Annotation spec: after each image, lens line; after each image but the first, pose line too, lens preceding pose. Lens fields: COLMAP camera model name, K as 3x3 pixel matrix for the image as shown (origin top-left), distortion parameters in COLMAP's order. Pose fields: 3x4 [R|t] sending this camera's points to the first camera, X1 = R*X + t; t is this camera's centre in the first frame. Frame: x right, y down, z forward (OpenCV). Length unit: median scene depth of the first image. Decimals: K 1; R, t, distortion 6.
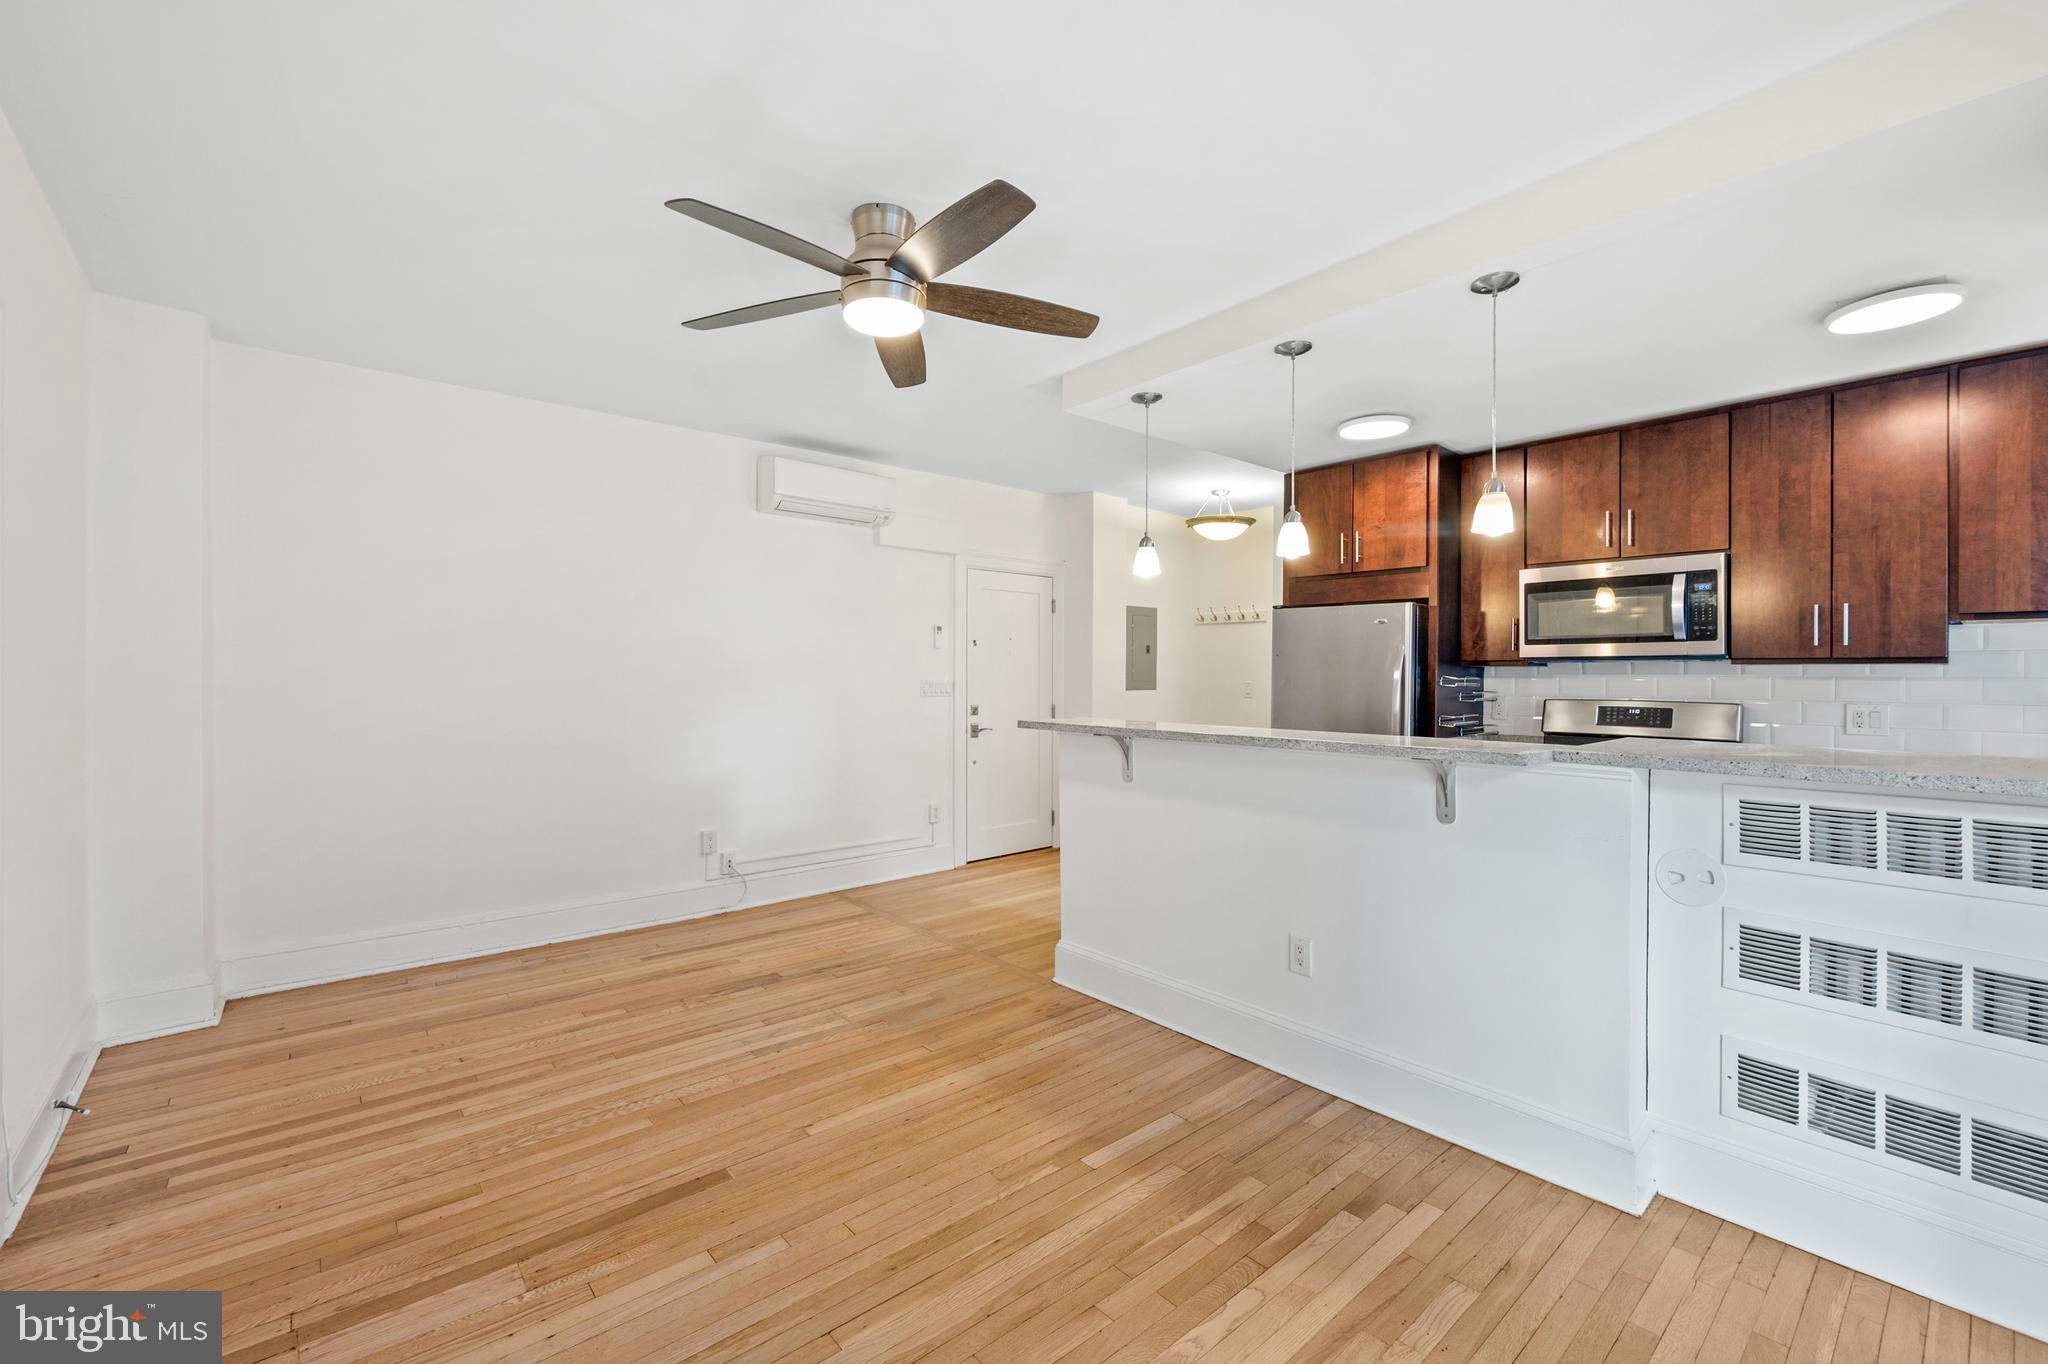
lens RADIAL K [[847.6, 0, 1010.6], [0, 847.6, 671.3], [0, 0, 1]] dist [-0.006527, 0.001941]
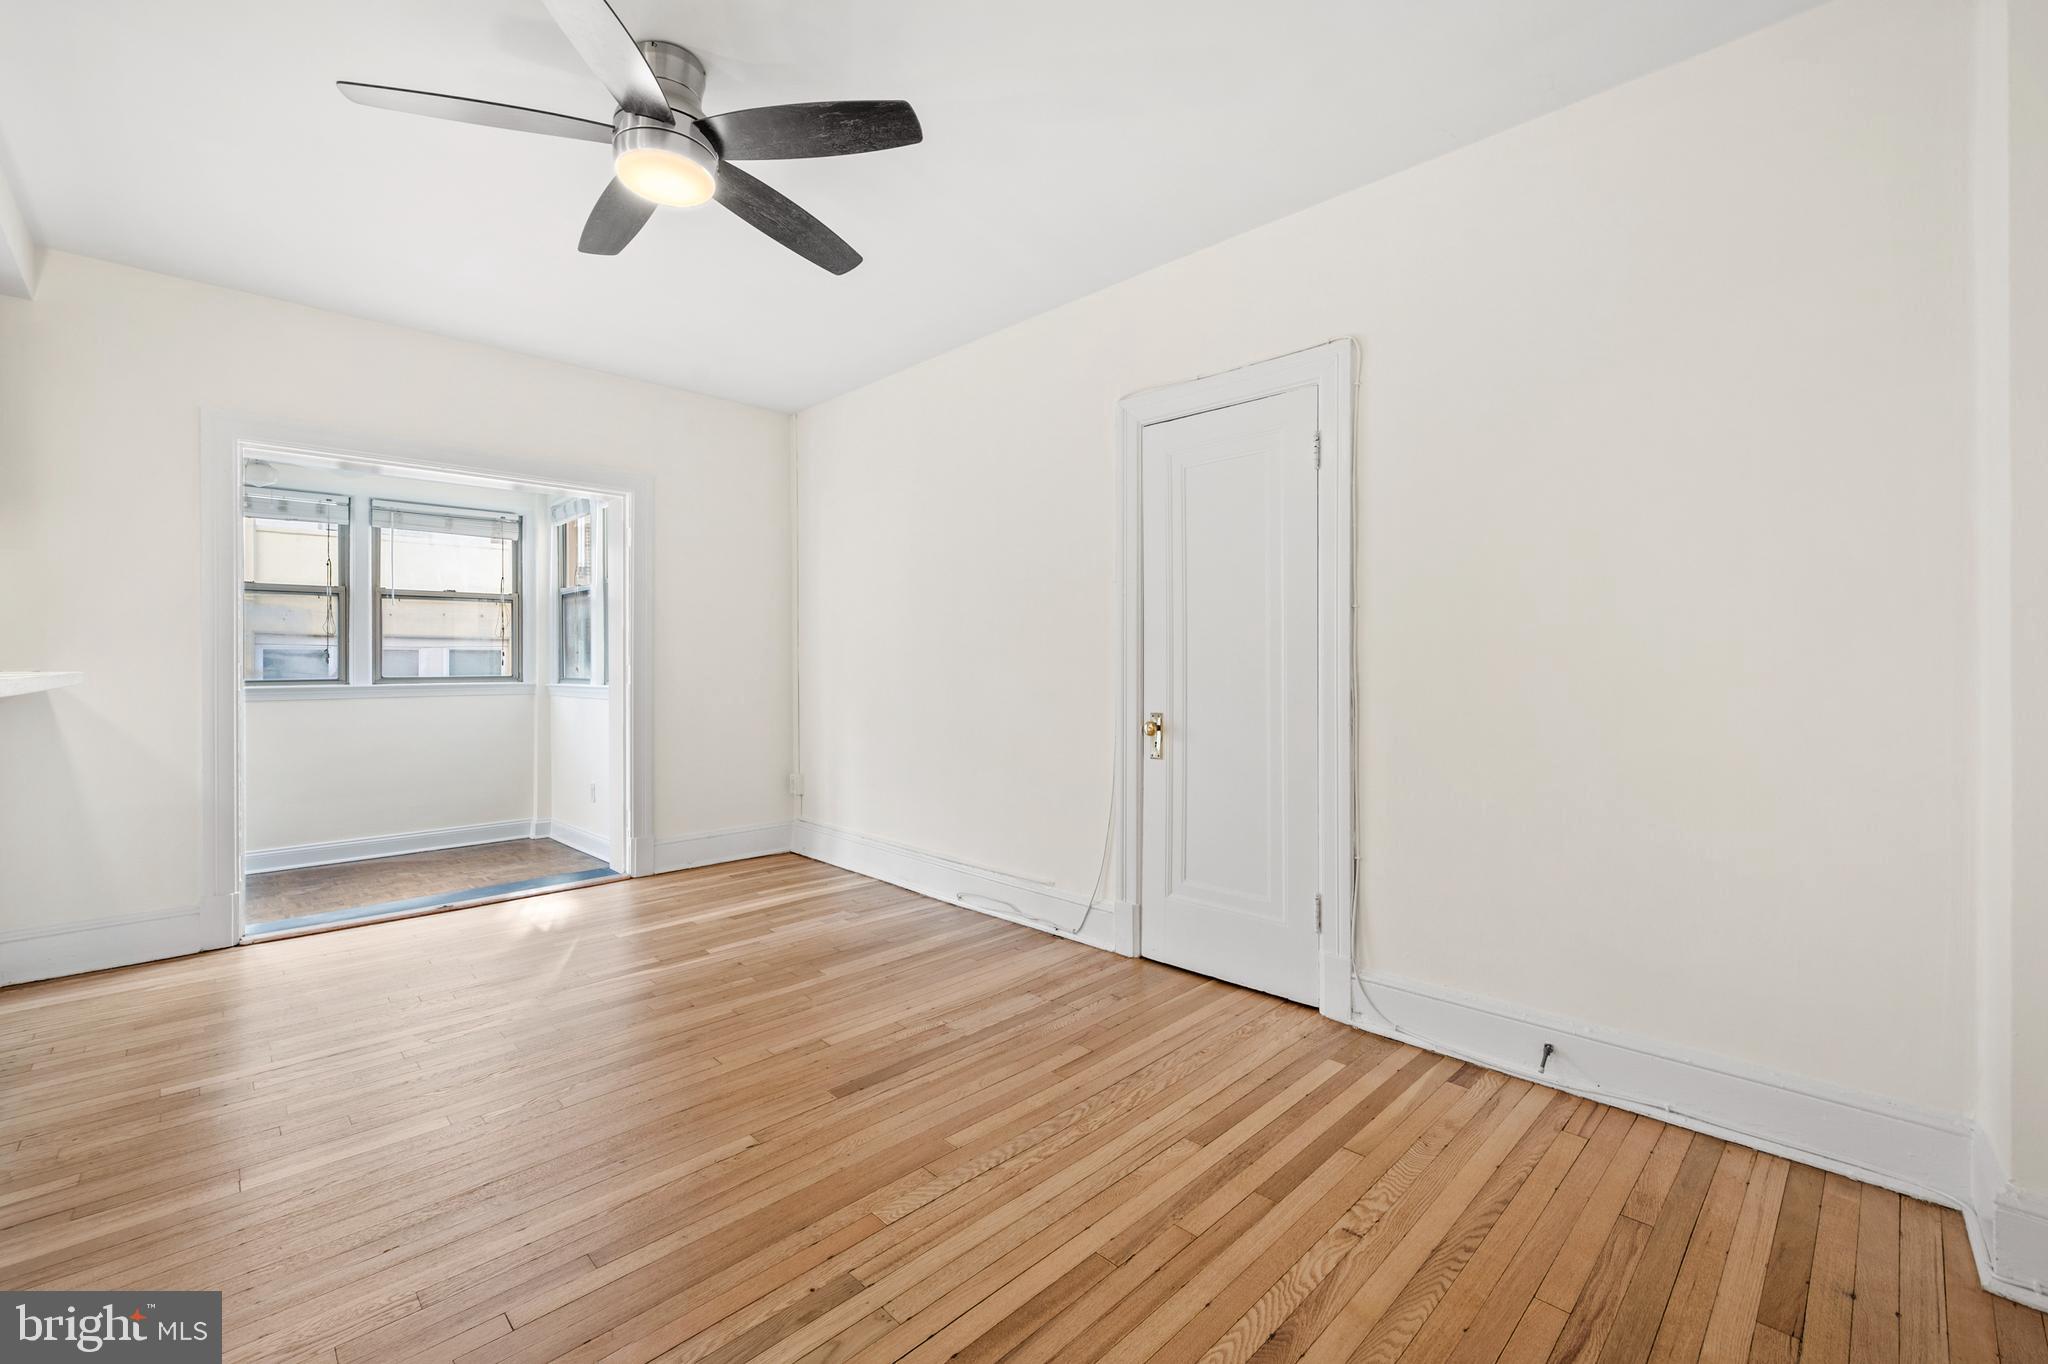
lens RADIAL K [[847.6, 0, 1011.9], [0, 847.6, 668.4], [0, 0, 1]] dist [-0.006527, 0.001941]
pose [[-0.997780, -0.002132, -0.066567, -0.355953], [-0.002326, 0.999993, 0.002832, 0.061010], [0.066560, 0.002981, -0.997778, 1.501876]]
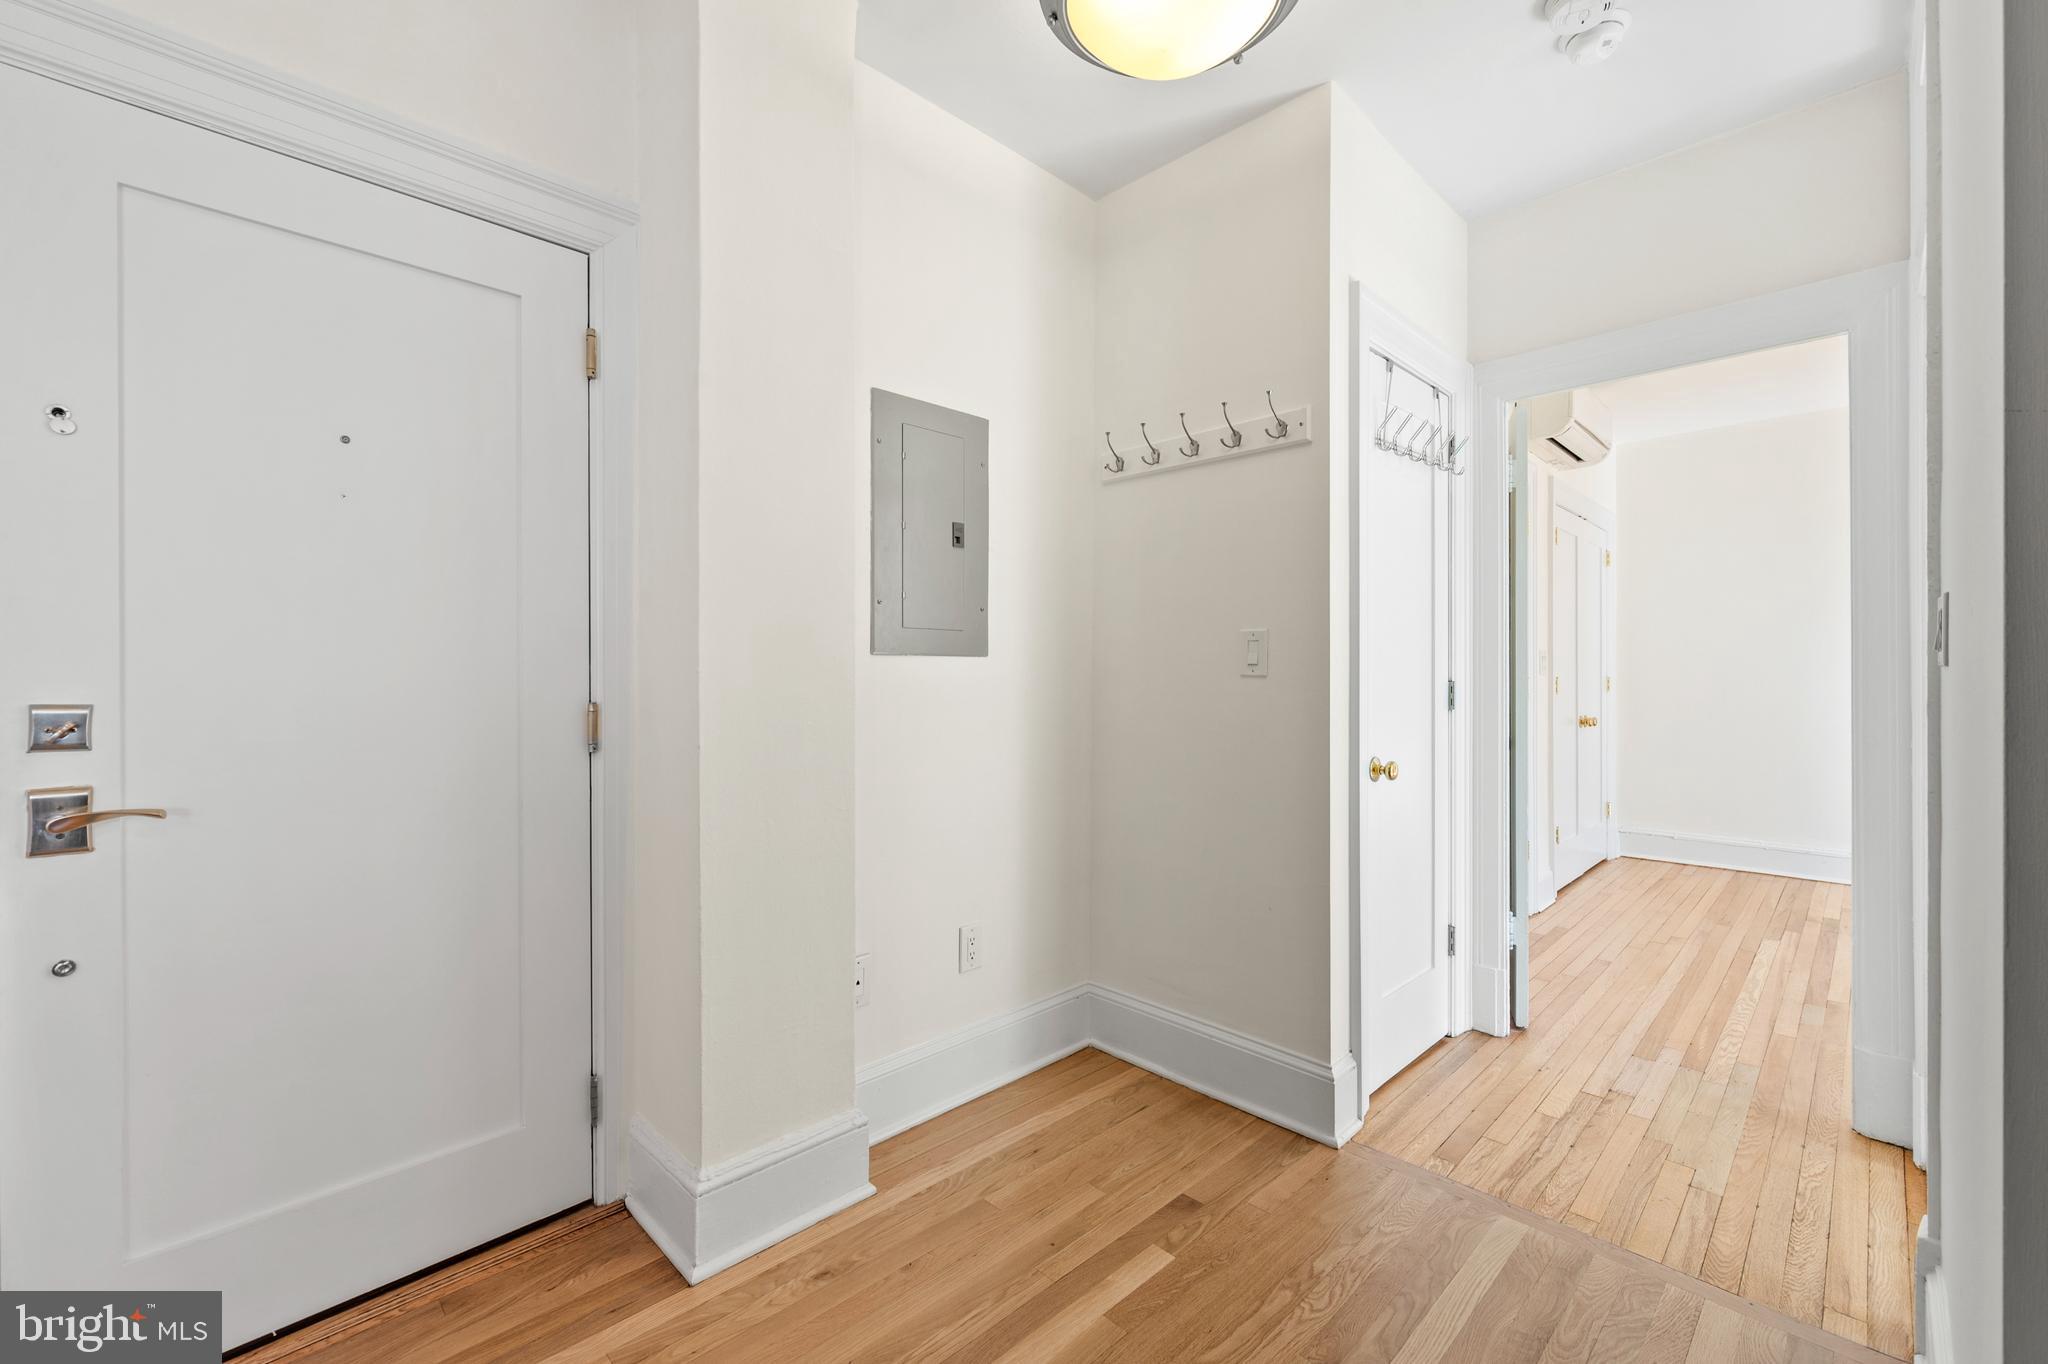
lens RADIAL K [[847.6, 0, 1015.7], [0, 847.6, 676.9], [0, 0, 1]] dist [-0.006527, 0.001941]
pose [[0.997317, -0.005605, 0.072994, 0.354125], [0.005218, 0.999971, 0.005500, 0.062951], [-0.073022, -0.005105, 0.997317, 1.467096]]
